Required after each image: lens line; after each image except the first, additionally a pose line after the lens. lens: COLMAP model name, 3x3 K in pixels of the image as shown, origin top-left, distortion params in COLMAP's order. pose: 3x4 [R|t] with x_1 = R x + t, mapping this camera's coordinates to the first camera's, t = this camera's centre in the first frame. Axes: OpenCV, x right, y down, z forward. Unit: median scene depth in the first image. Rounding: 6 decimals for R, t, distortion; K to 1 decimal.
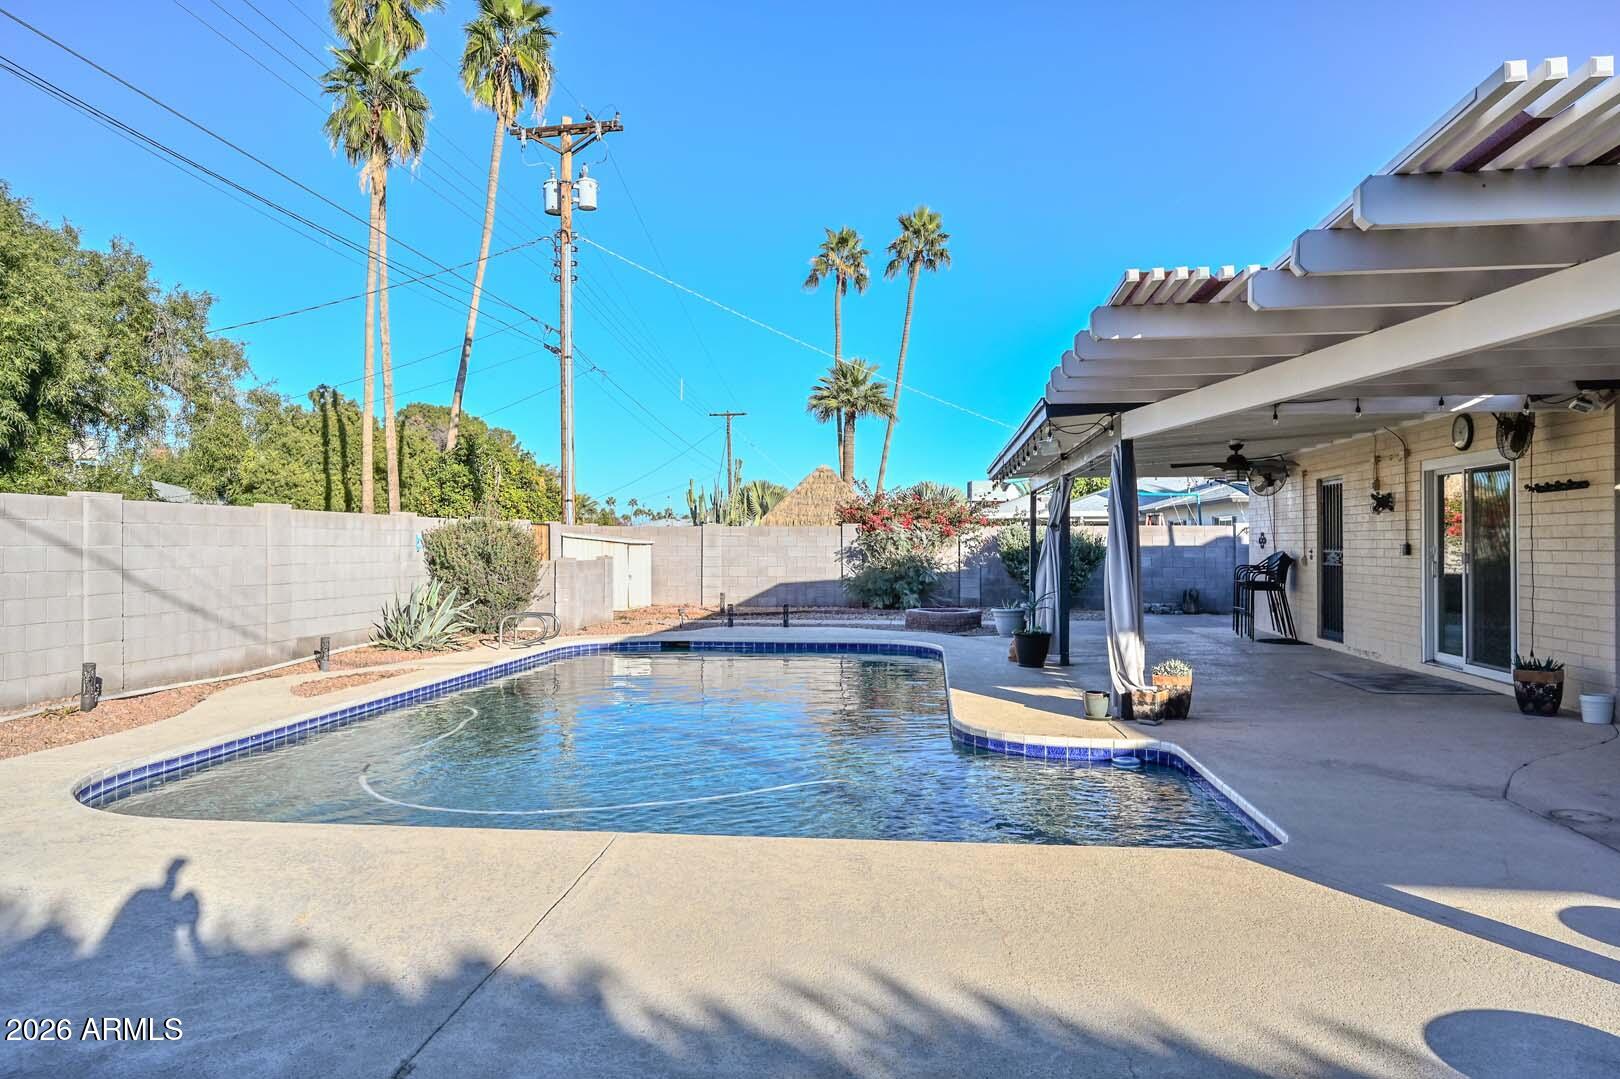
lens RADIAL K [[1078.1, 0, 809.9], [0, 1078.1, 534.9], [0, 0, 1]] dist [-0.001339, 0.000438]
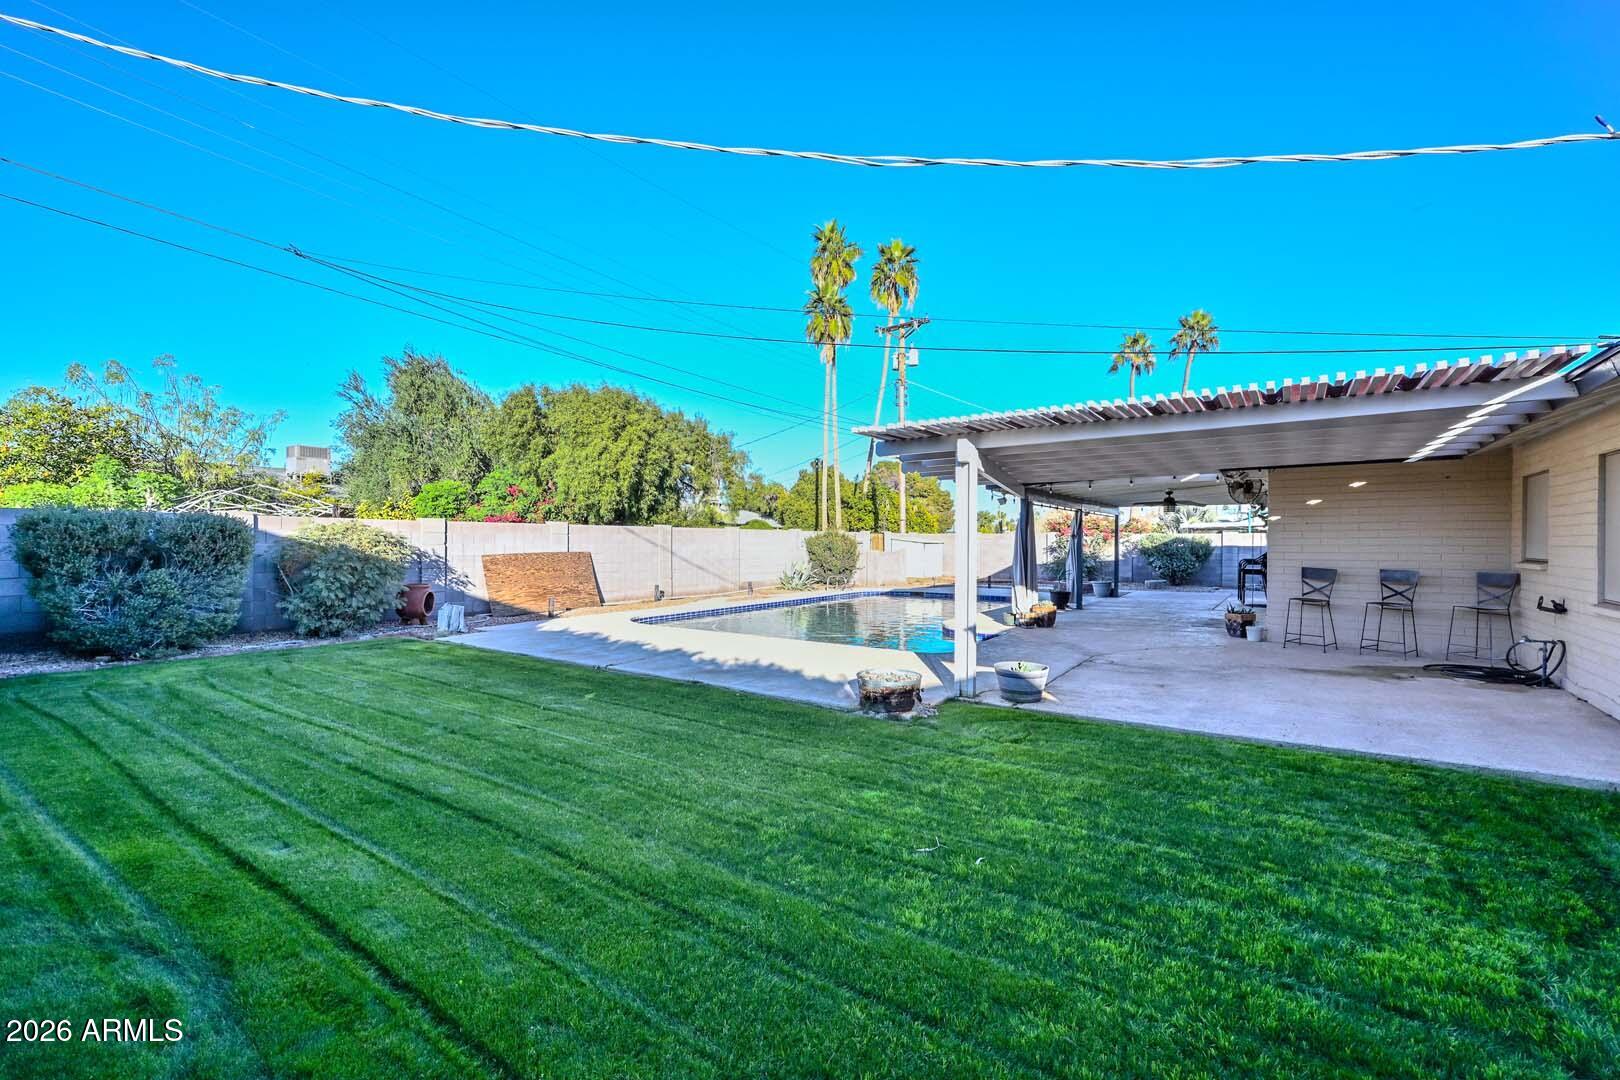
lens RADIAL K [[702.9, 0, 804.7], [0, 702.9, 542.1], [0, 0, 1]] dist [0.002705, -0.000141]
pose [[0.875758, 0.005780, -0.482716, 0.238435], [-0.001149, 0.999950, 0.009889, -0.005317], [0.482749, -0.008105, 0.875721, -0.186362]]
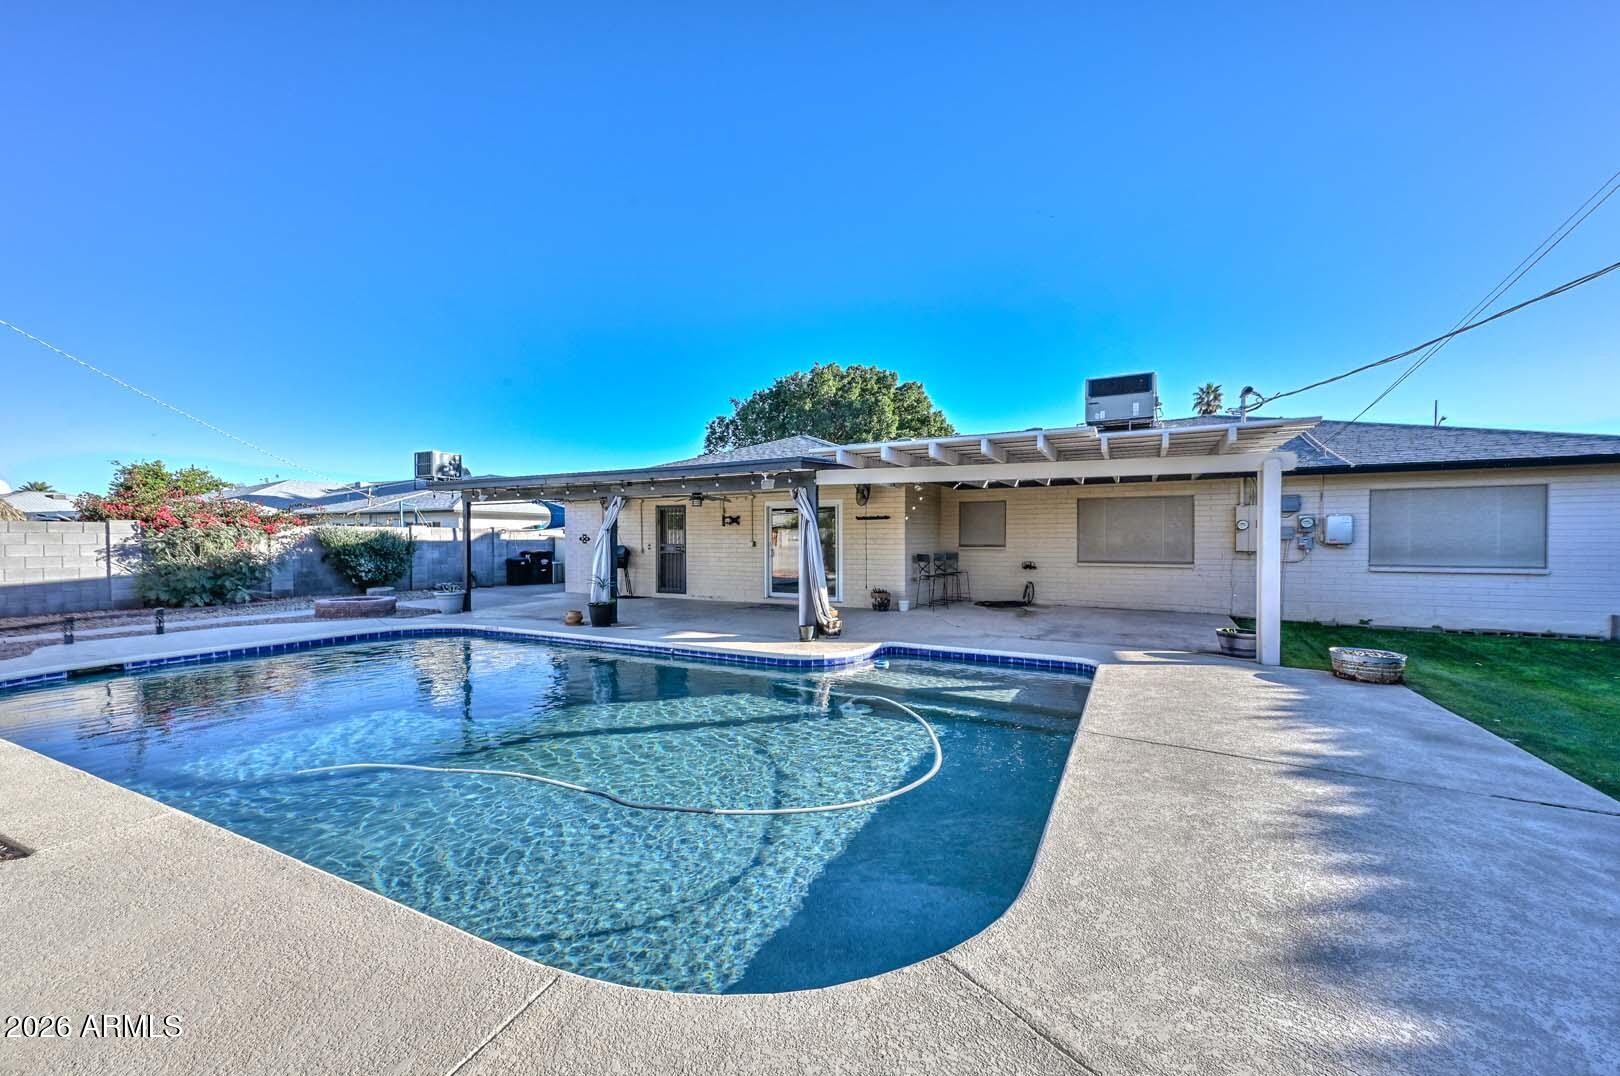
lens RADIAL K [[643.8, 0, 812.0], [0, 643.8, 537.2], [0, 0, 1]] dist [0.013948, 0.000042]
pose [[0.345929, 0.003929, 0.938253, -0.293860], [-0.007770, 0.999969, -0.001323, 0.001009], [-0.938229, -0.006832, 0.345948, 0.253032]]
